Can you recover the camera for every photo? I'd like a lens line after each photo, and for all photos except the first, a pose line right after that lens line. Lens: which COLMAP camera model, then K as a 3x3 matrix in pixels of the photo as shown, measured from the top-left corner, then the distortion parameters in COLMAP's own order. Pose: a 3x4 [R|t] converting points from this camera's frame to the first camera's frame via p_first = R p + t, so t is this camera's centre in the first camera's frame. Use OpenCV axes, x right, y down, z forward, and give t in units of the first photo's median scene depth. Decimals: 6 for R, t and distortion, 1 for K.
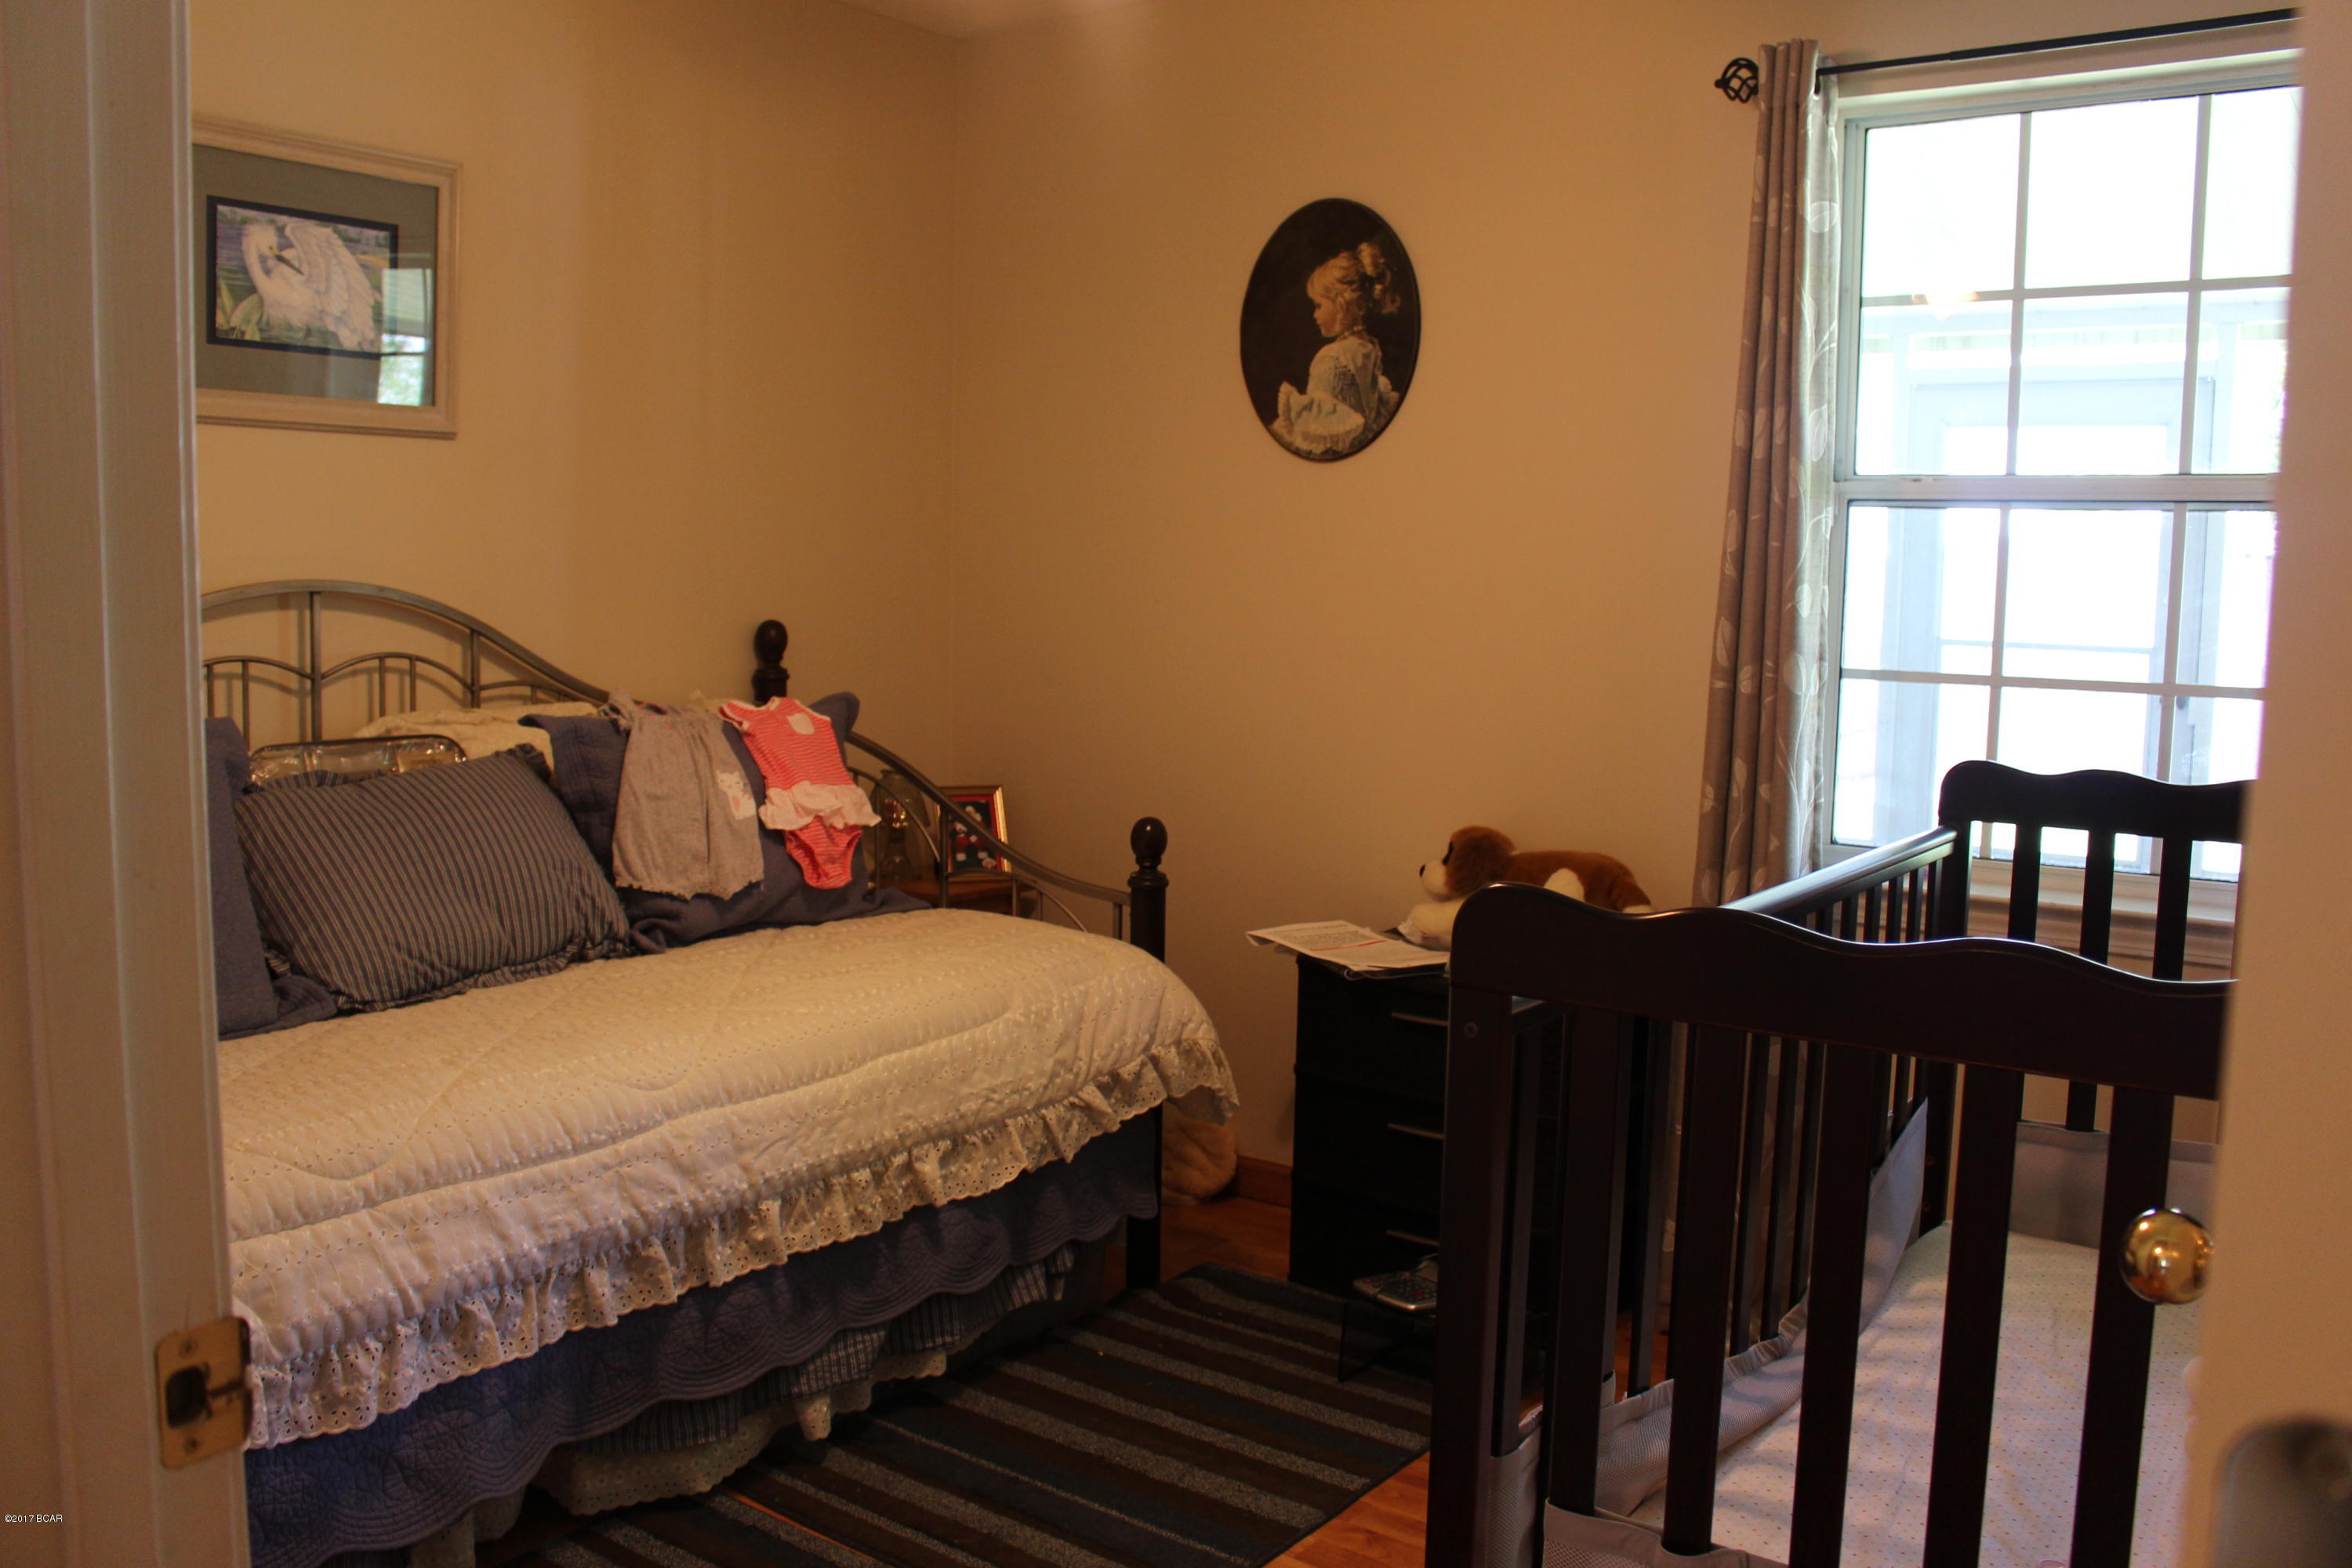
lens RADIAL K [[1925.7, 0, 1190.3], [0, 1925.7, 776.5], [0, 0, 1]] dist [-0.156452, 0.124233]
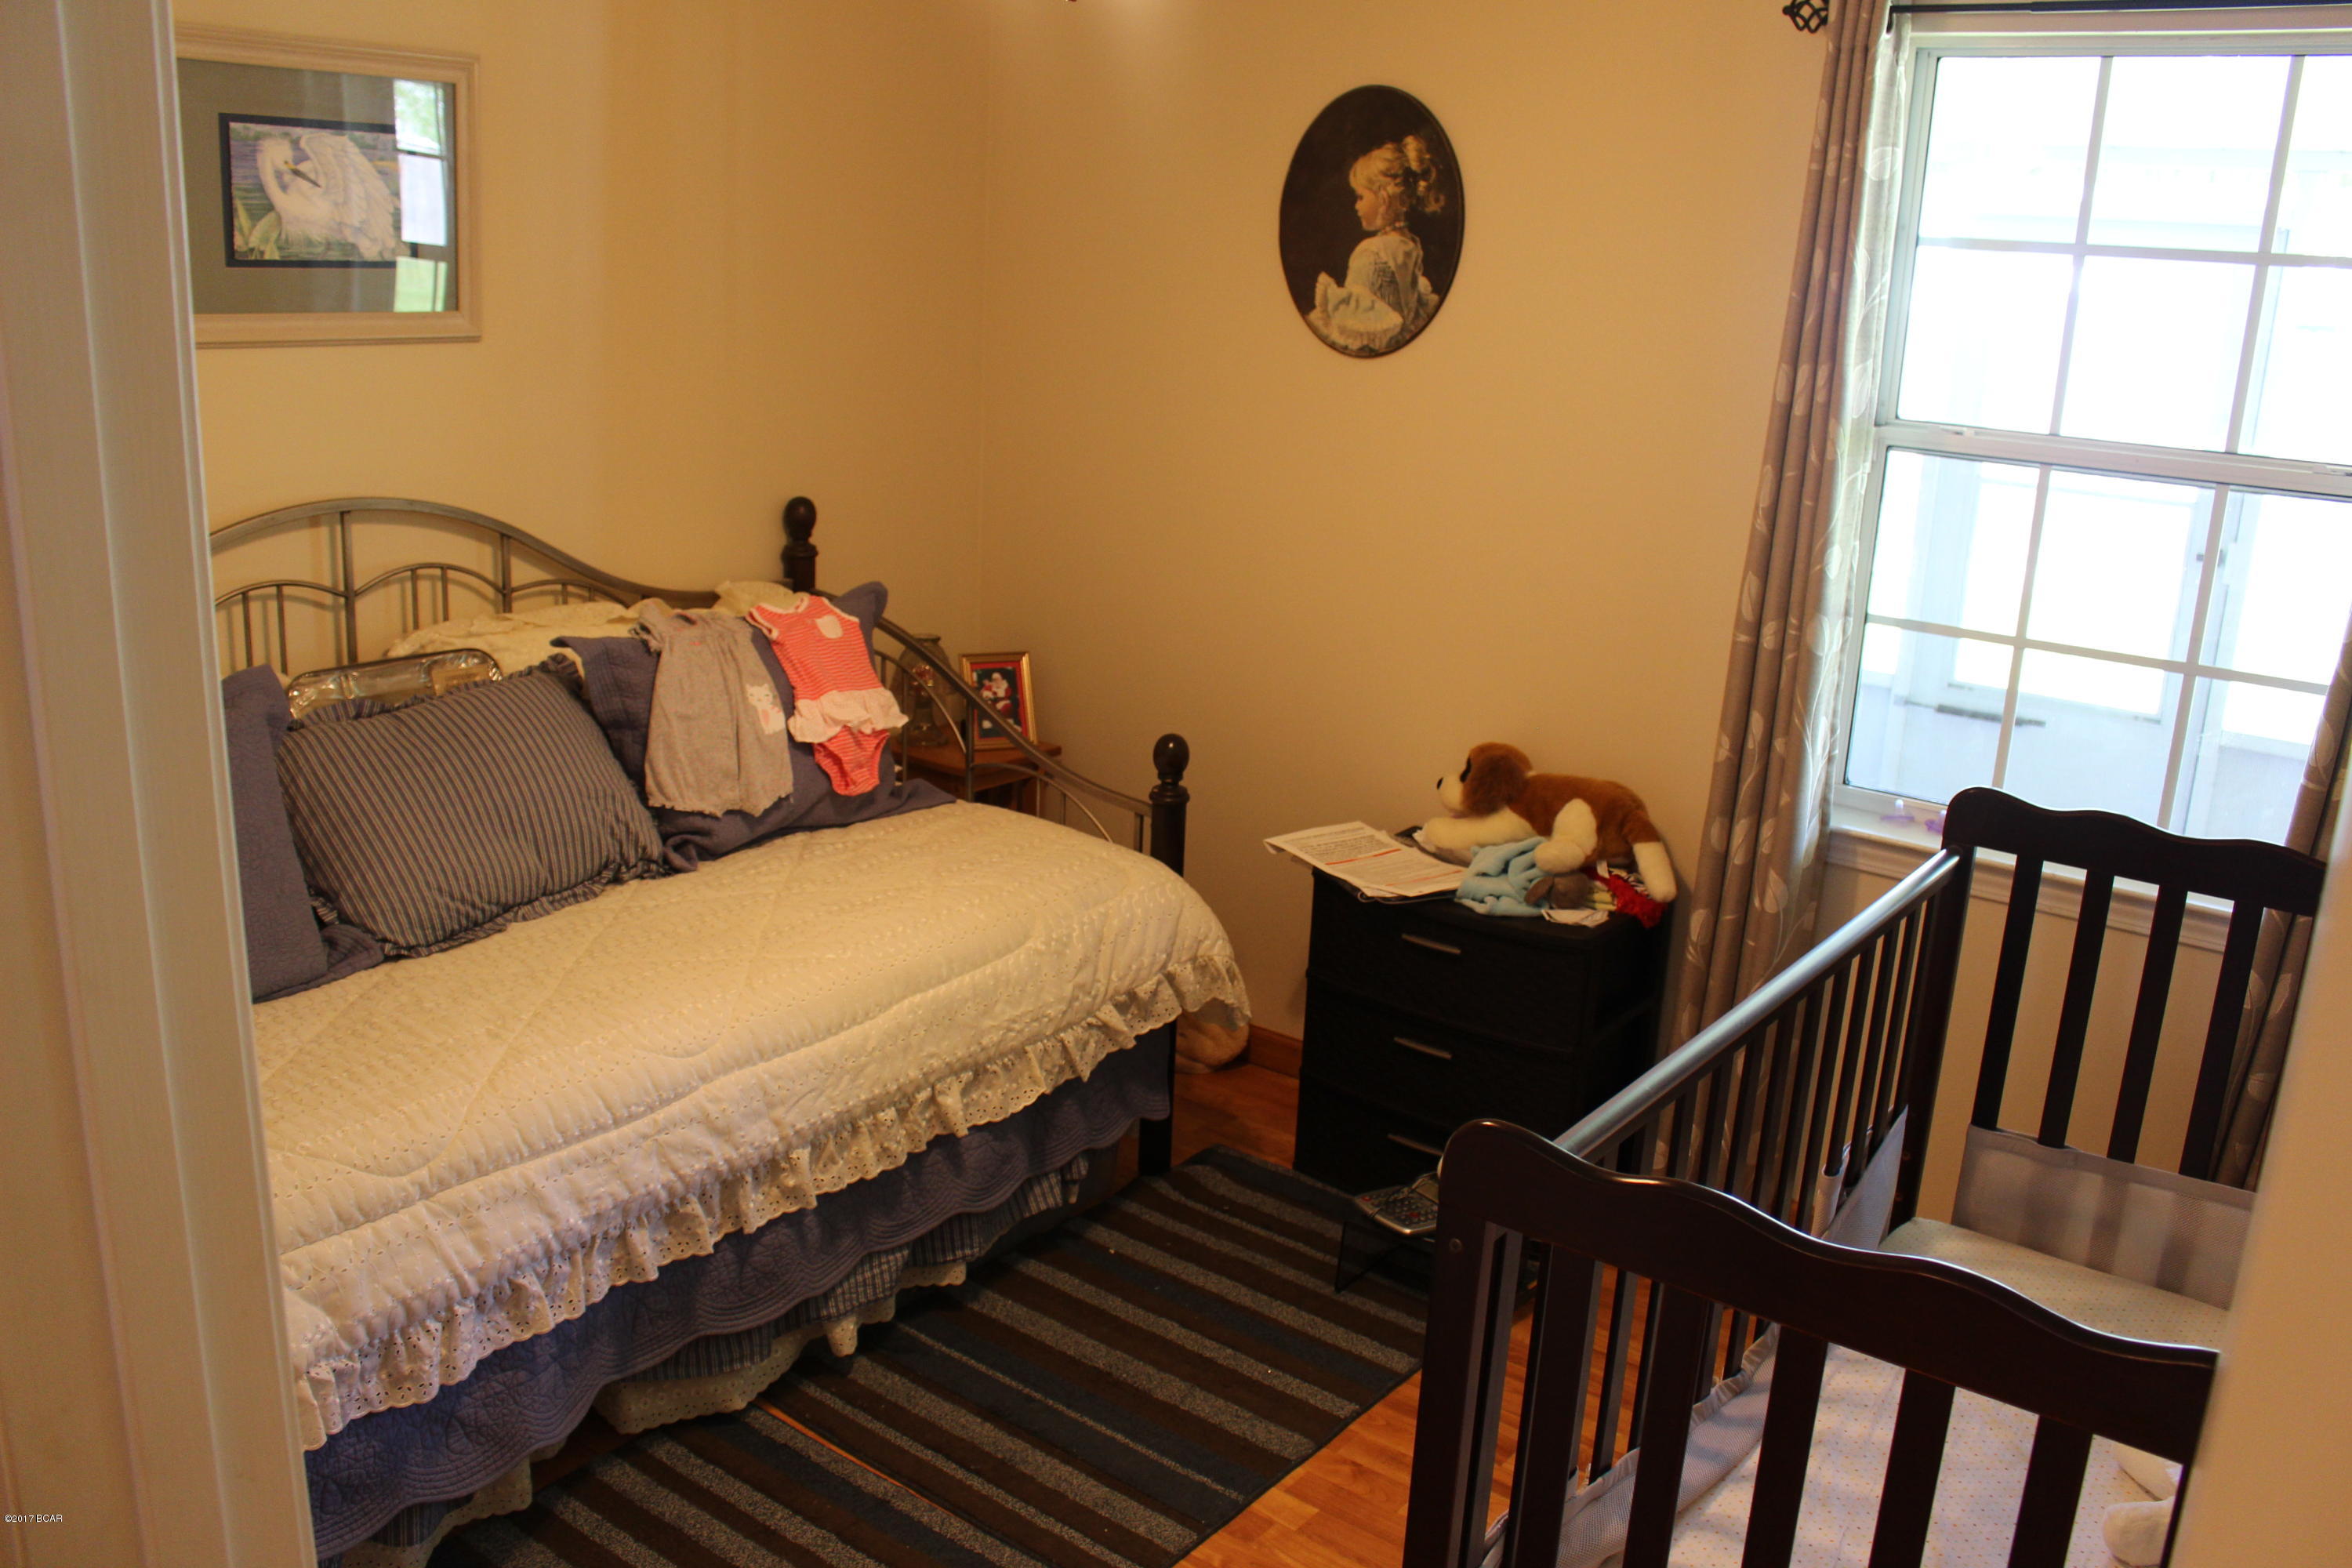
lens RADIAL K [[1925.7, 0, 1190.3], [0, 1925.7, 776.5], [0, 0, 1]] dist [-0.156452, 0.124233]
pose [[0.999464, 0.030193, -0.012642, 0.001974], [-0.027776, 0.986647, 0.160486, -0.132739], [0.017319, -0.160049, 0.986957, -0.005543]]
